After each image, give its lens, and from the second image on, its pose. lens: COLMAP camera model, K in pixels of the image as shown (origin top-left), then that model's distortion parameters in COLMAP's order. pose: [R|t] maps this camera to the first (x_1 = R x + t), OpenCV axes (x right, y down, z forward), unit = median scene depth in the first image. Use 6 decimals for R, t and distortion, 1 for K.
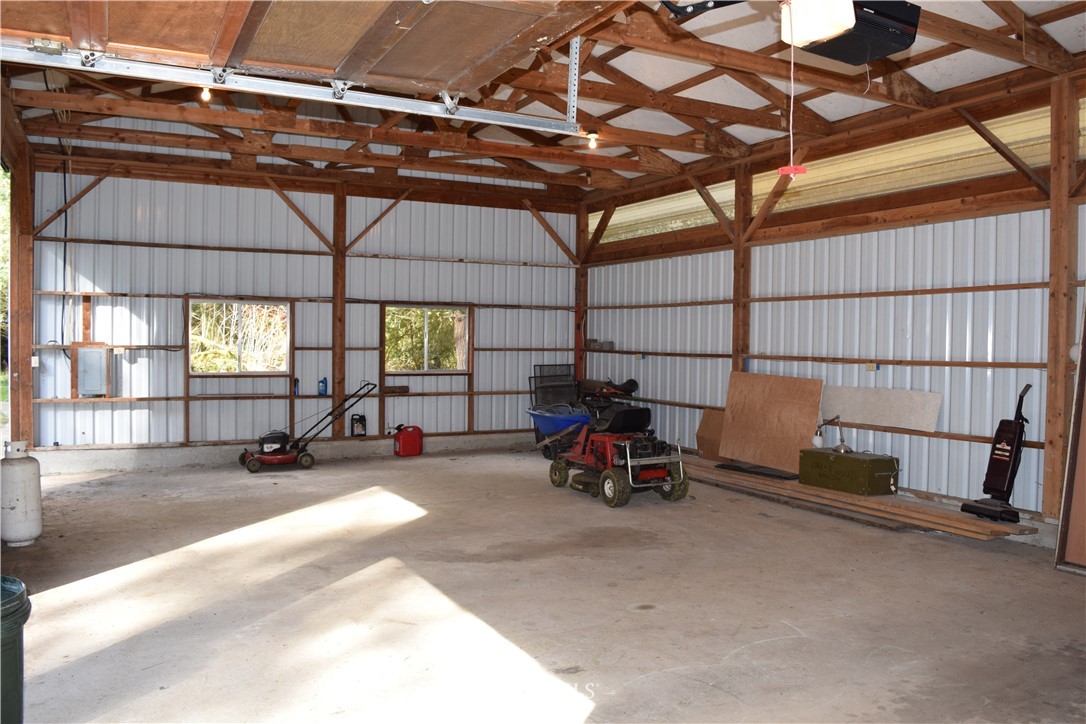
lens RADIAL K [[852.2, 0, 543.0], [0, 852.2, 362.0], [0, 0, 1]] dist [-0.099750, 0.025099]
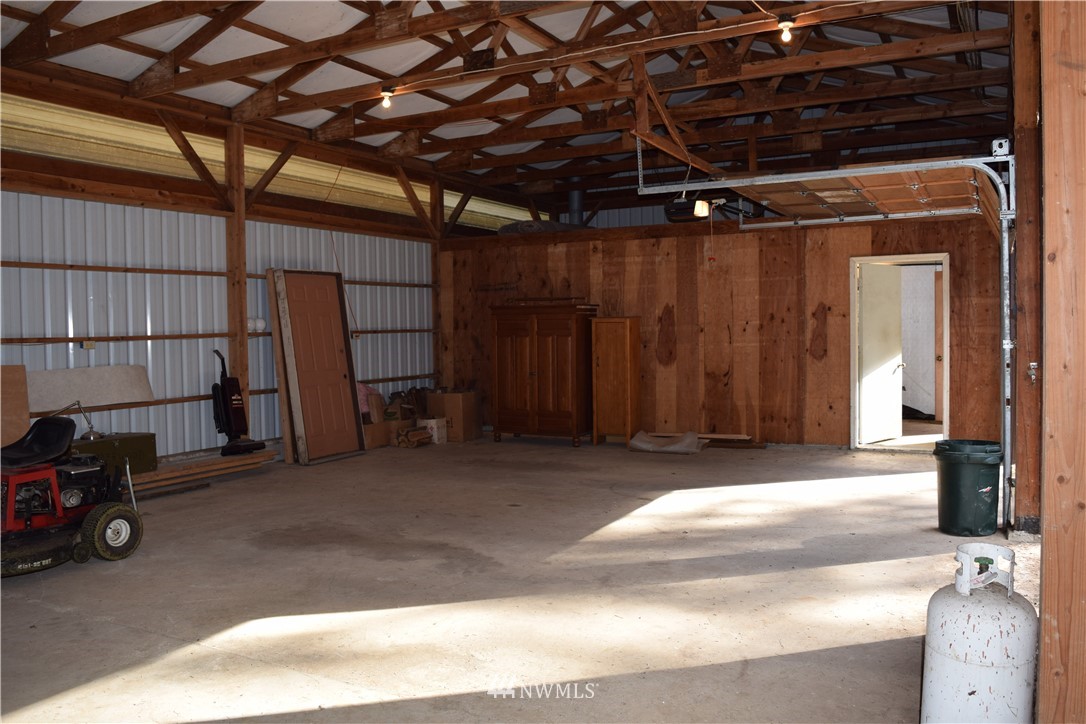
lens RADIAL K [[854.7, 0, 563.1], [0, 854.7, 360.7], [0, 0, 1]] dist [-0.077264, 0.000489]
pose [[-0.572539, -0.036226, 0.819076, -0.807344], [0.031283, 0.997331, 0.065977, -0.026289], [-0.819280, 0.063398, -0.569878, 1.312330]]
